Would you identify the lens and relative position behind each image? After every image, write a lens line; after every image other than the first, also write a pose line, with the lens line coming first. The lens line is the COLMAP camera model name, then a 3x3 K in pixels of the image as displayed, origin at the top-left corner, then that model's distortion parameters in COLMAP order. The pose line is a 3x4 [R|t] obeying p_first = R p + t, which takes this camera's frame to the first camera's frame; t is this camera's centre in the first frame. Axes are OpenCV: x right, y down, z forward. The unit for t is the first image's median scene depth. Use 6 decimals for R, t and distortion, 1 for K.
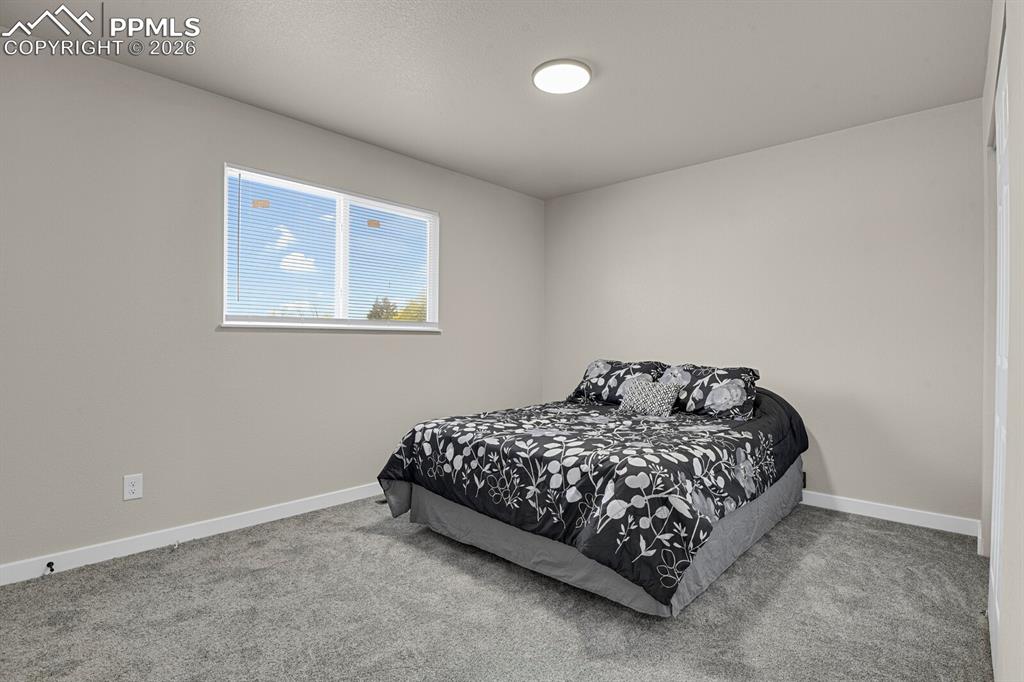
lens RADIAL K [[498.8, 0, 516.4], [0, 498.8, 342.9], [0, 0, 1]] dist [-0.028009, -0.003352]
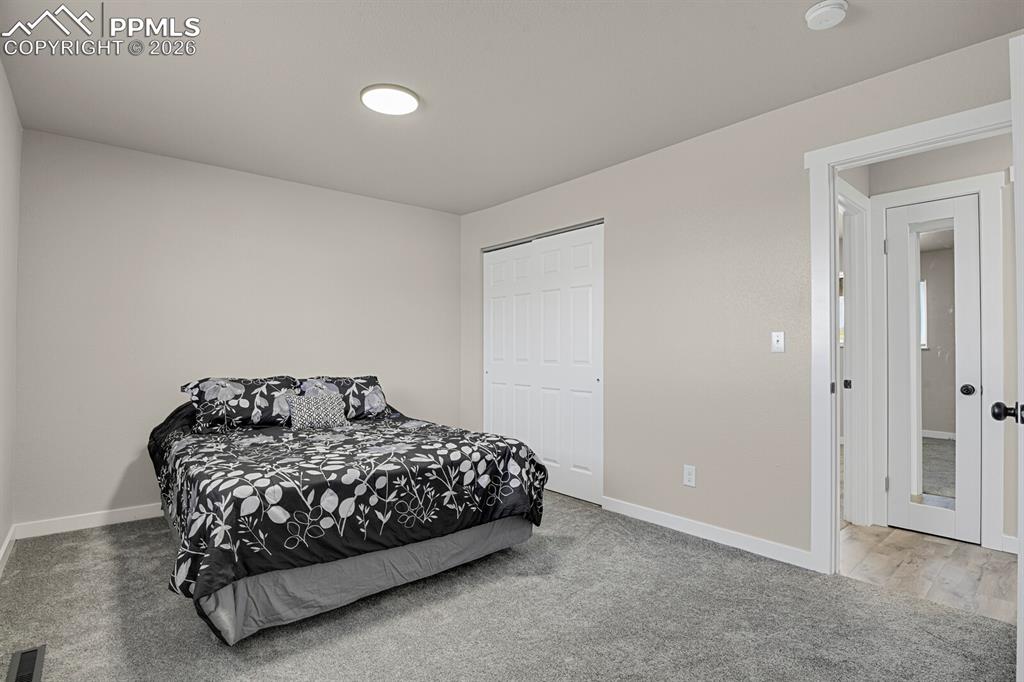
lens RADIAL K [[498.8, 0, 516.9], [0, 498.8, 342.8], [0, 0, 1]] dist [-0.028009, -0.003352]
pose [[0.116383, 0.009380, 0.993160, -0.944654], [0.004497, 0.999940, -0.009971, -0.023818], [-0.993194, 0.005627, 0.116334, 0.656834]]
